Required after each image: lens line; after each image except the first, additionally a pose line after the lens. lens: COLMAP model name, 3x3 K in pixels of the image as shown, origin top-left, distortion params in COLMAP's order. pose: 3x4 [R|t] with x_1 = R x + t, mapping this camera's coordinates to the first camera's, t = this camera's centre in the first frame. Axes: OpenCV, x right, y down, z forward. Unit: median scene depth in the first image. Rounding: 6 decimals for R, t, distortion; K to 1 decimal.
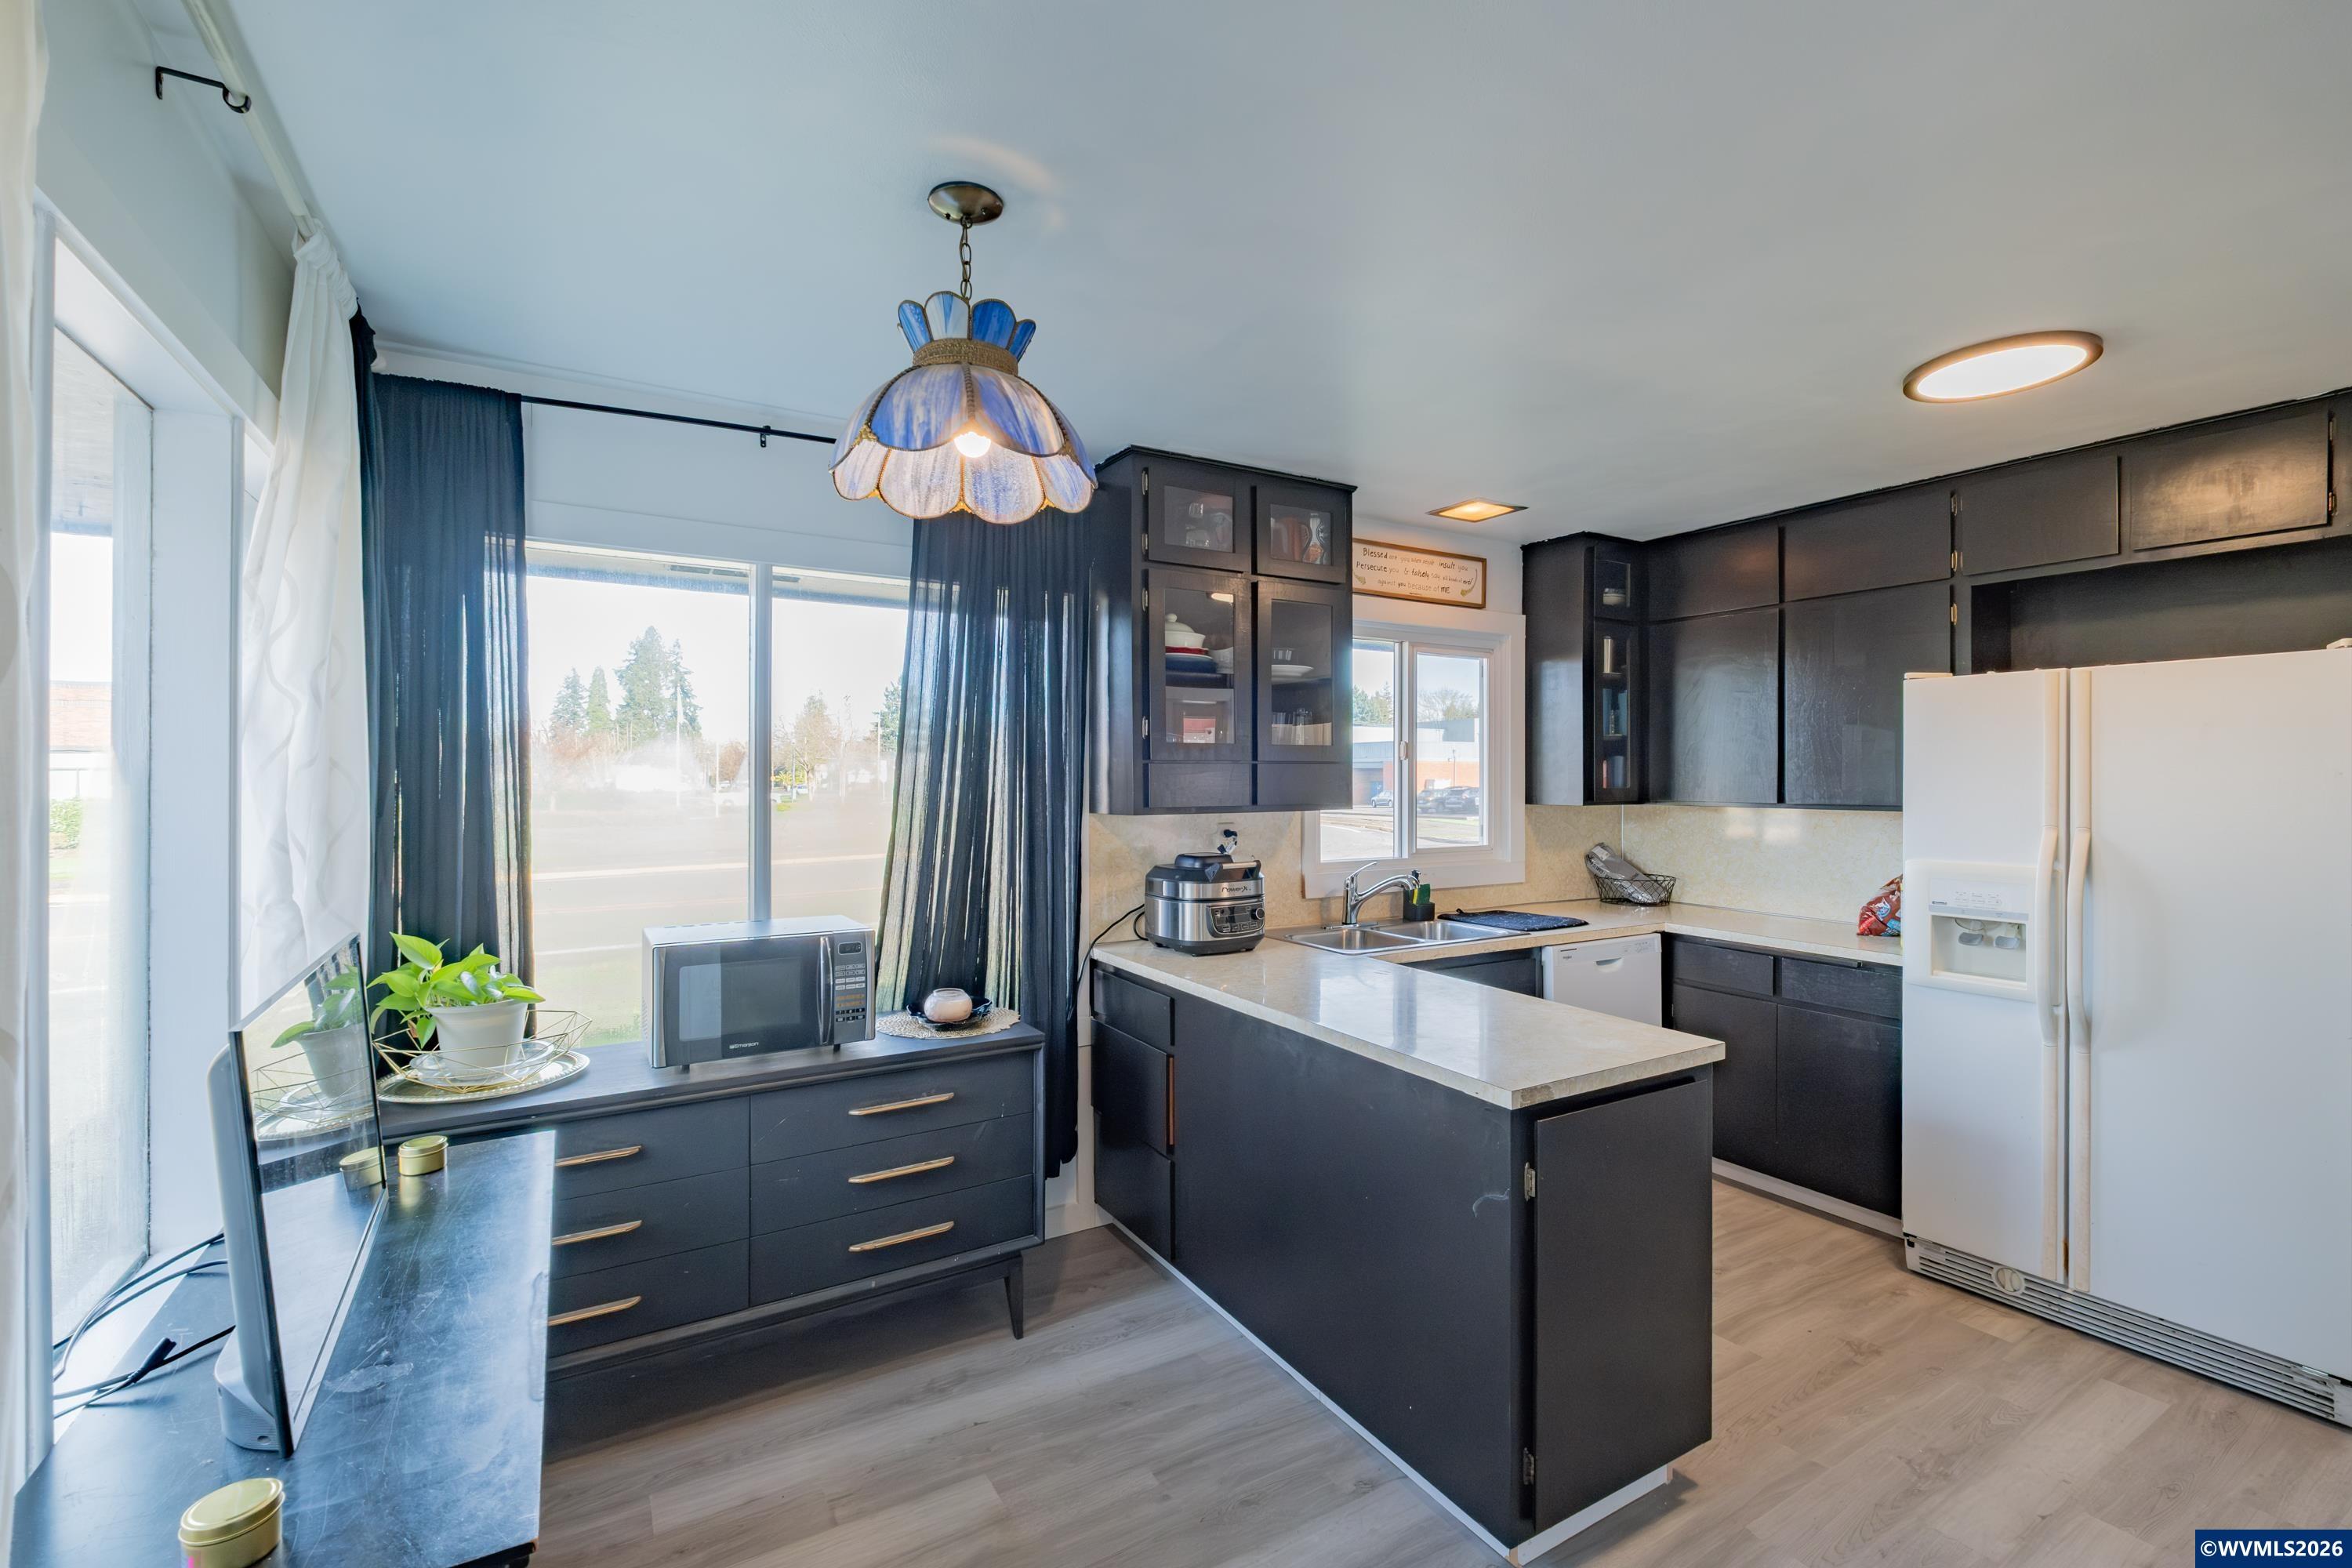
lens RADIAL K [[1023.5, 0, 1193.4], [0, 1023.5, 778.6], [0, 0, 1]] dist [0.004825, -0.002374]
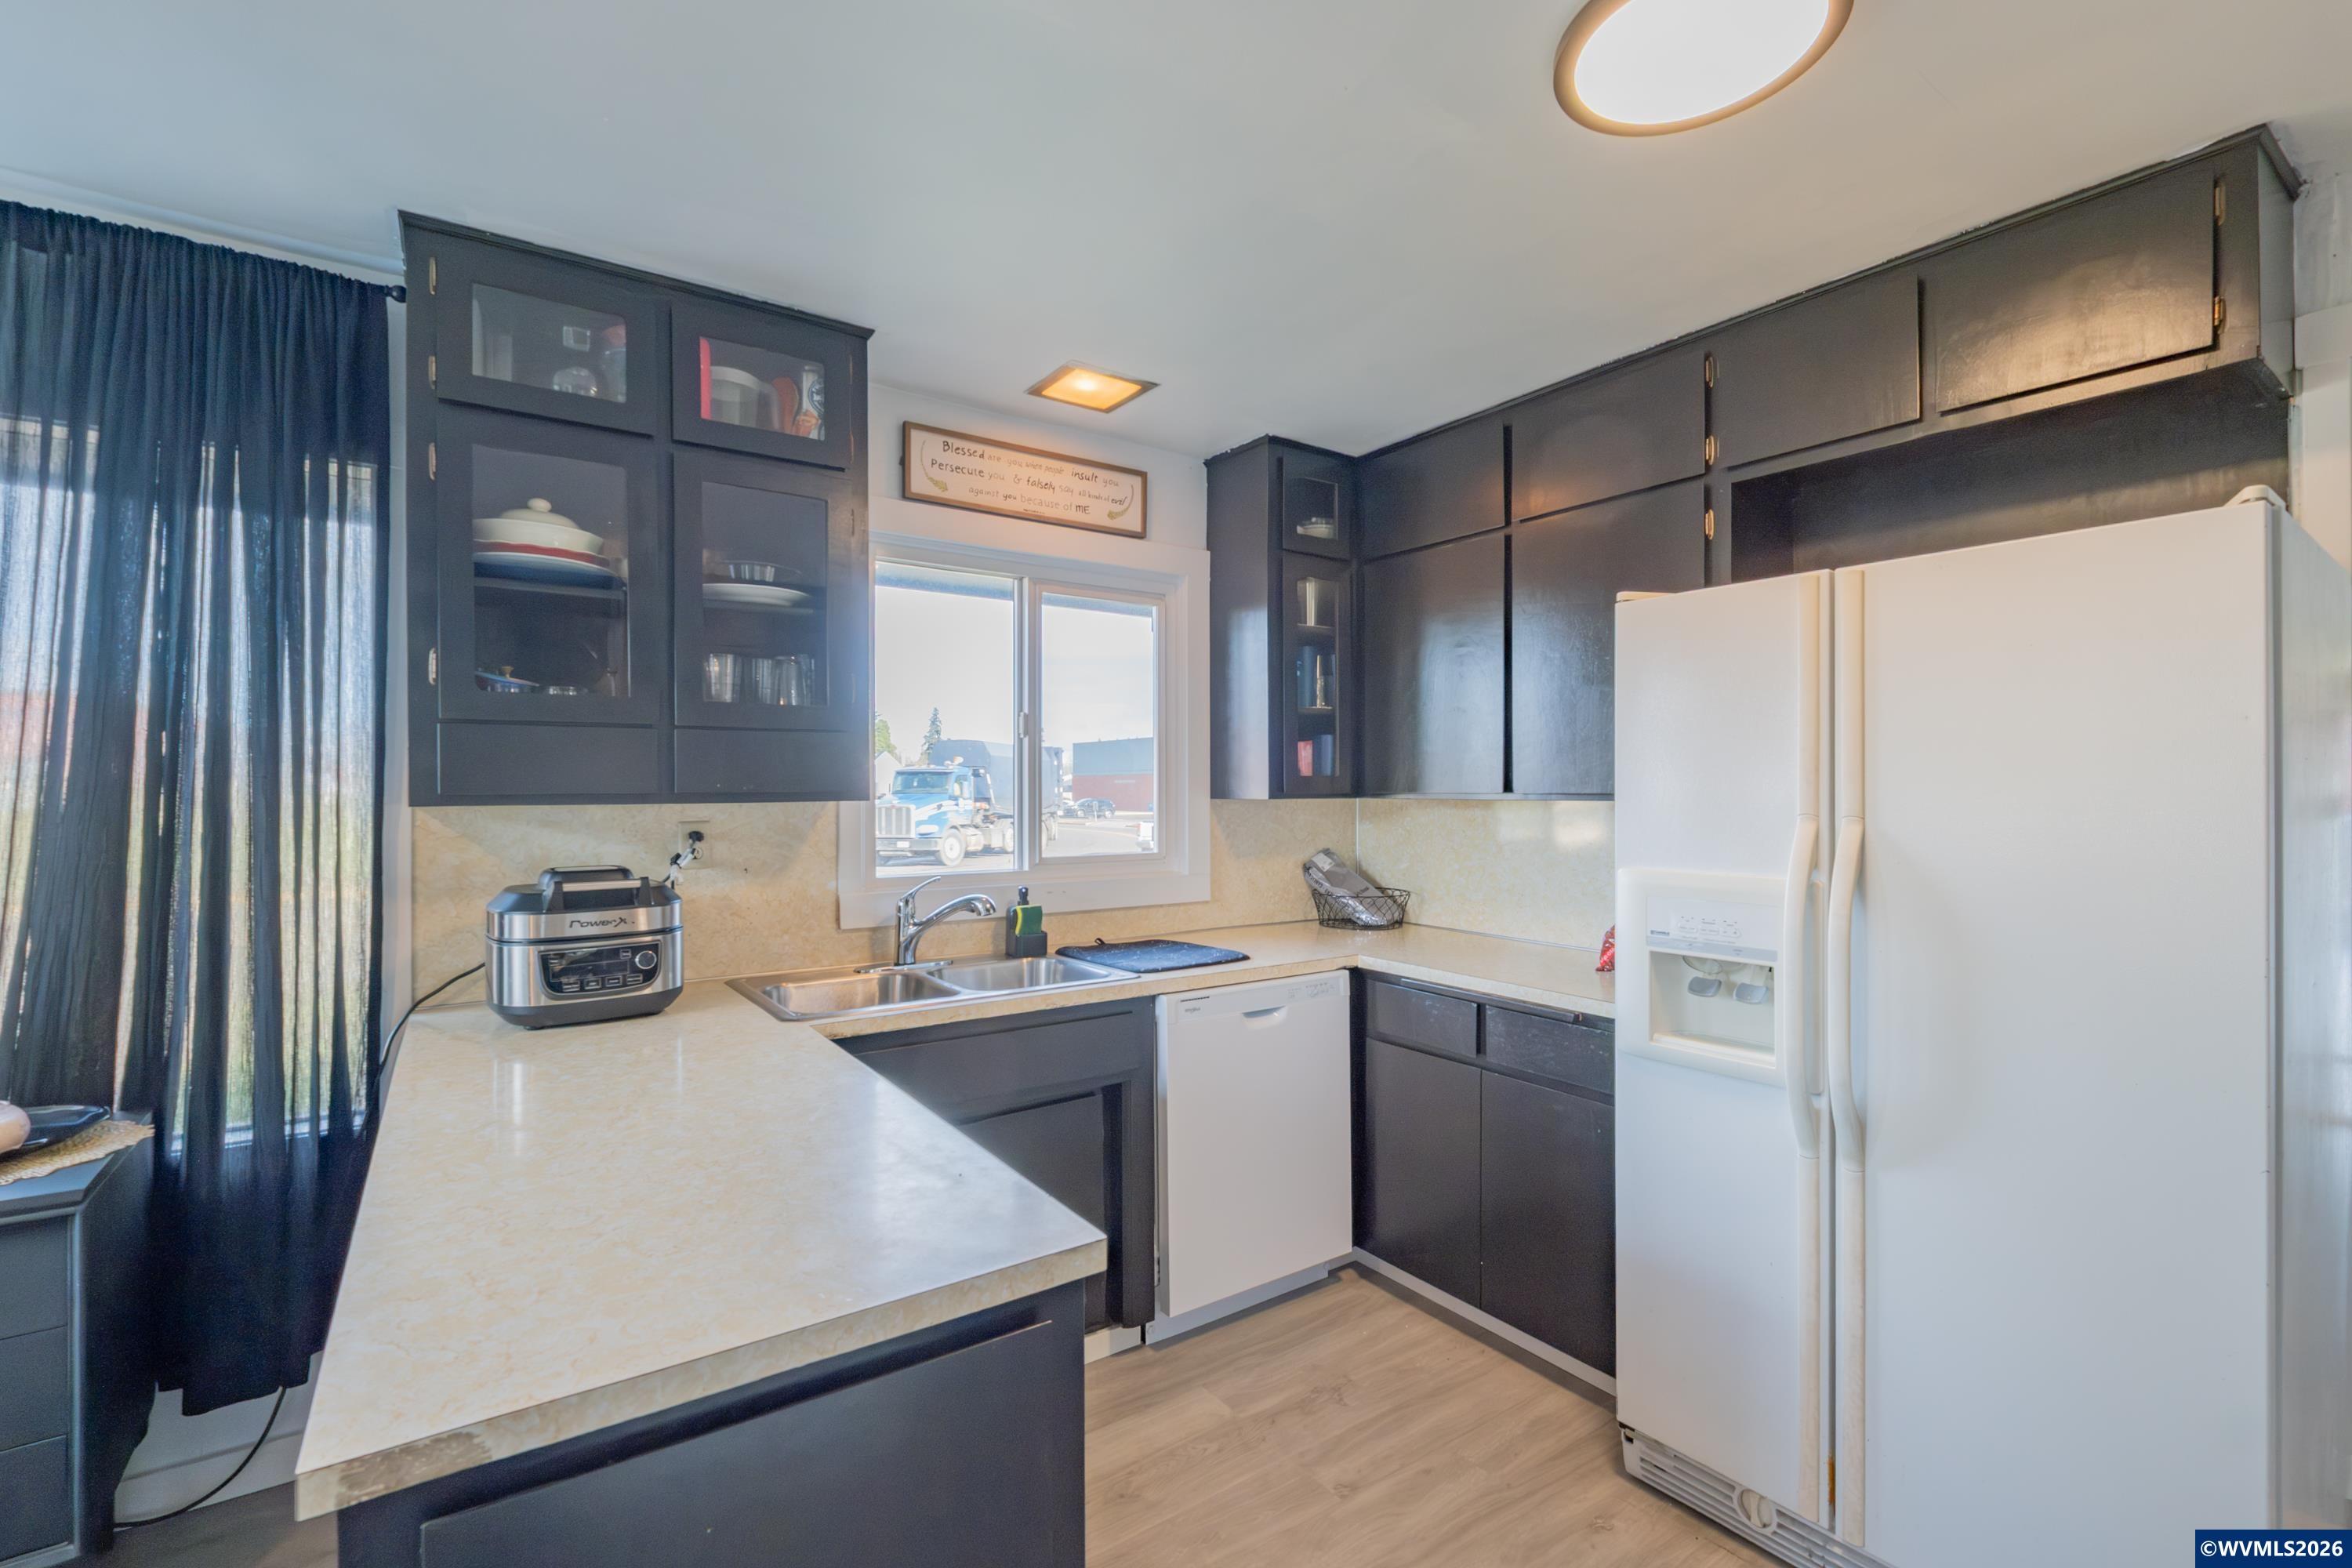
lens RADIAL K [[1023.5, 0, 1167.3], [0, 1023.5, 787.7], [0, 0, 1]] dist [0.004825, -0.002374]
pose [[0.998345, -0.002306, 0.057456, 0.330115], [0.002390, 0.999996, -0.001387, 0.024031], [-0.057452, 0.001522, 0.998347, 0.316231]]
